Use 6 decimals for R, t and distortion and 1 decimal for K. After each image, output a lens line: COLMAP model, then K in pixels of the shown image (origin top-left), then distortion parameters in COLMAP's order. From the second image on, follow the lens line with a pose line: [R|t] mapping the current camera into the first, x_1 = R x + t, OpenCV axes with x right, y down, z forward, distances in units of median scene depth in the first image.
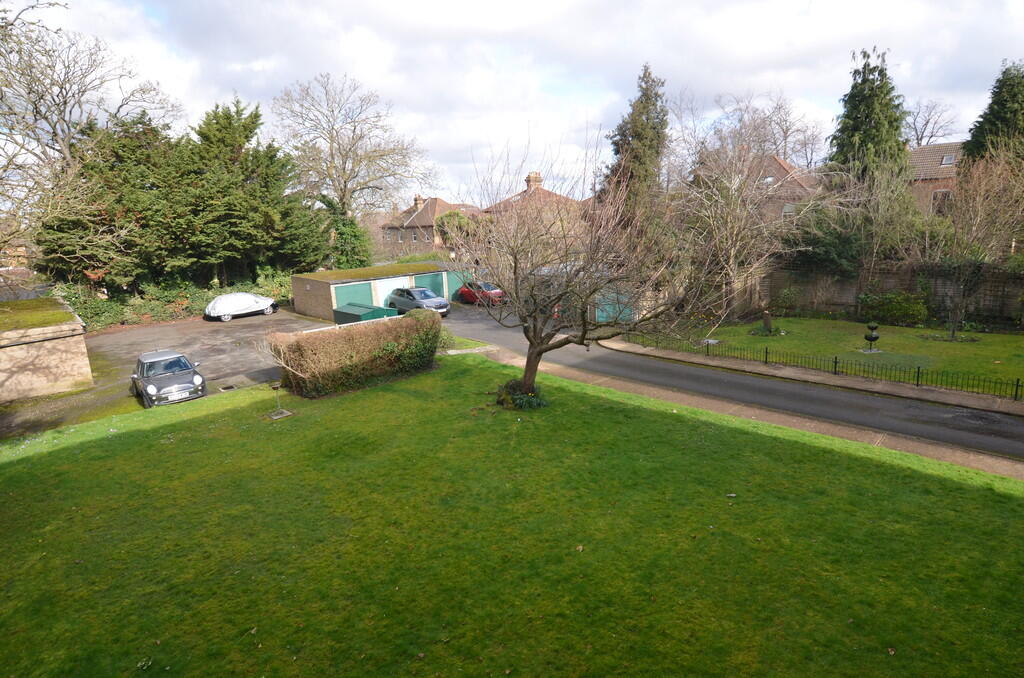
lens RADIAL K [[567.9, 0, 512.0], [0, 567.9, 339.0], [0, 0, 1]] dist [-0.001361, -0.000468]
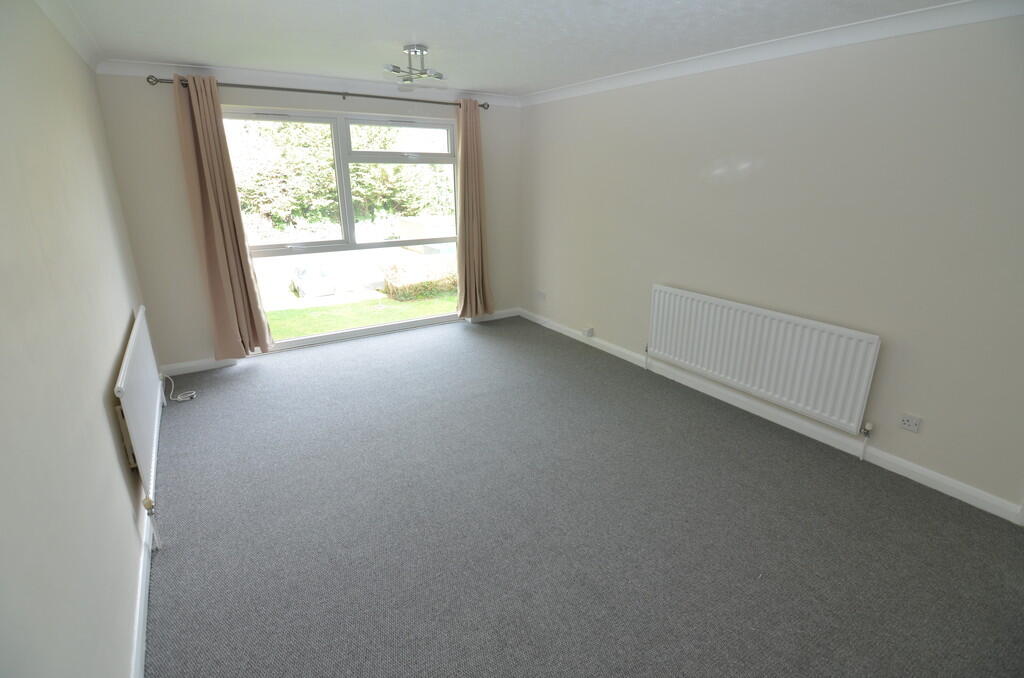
lens RADIAL K [[500.1, 0, 512.0], [0, 500.1, 339.0], [0, 0, 1]] dist [0.000666, -0.000186]
pose [[0.984329, 0.101507, -0.144198, 0.072591], [-0.085562, 0.989929, 0.112783, 0.014561], [0.154194, -0.098678, 0.983101, -0.143096]]
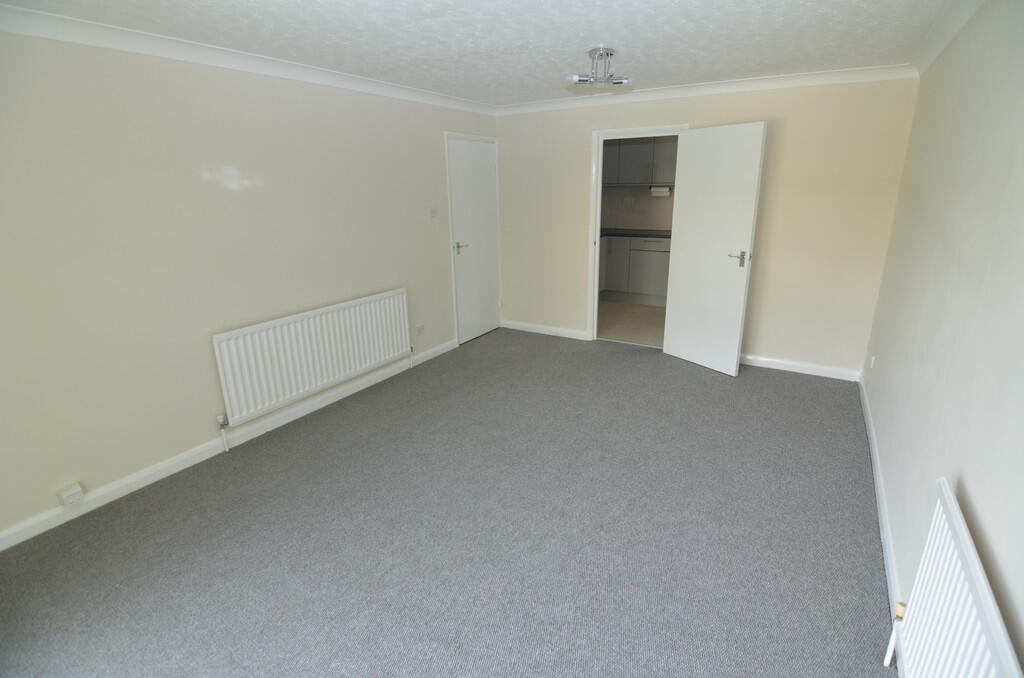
lens RADIAL K [[500.1, 0, 512.0], [0, 500.1, 339.0], [0, 0, 1]] dist [0.000666, -0.000186]
pose [[-0.270931, -0.232963, 0.933983, -0.207213], [0.238902, 0.923642, 0.299684, -0.039446], [-0.932482, 0.304324, -0.194588, 0.167090]]
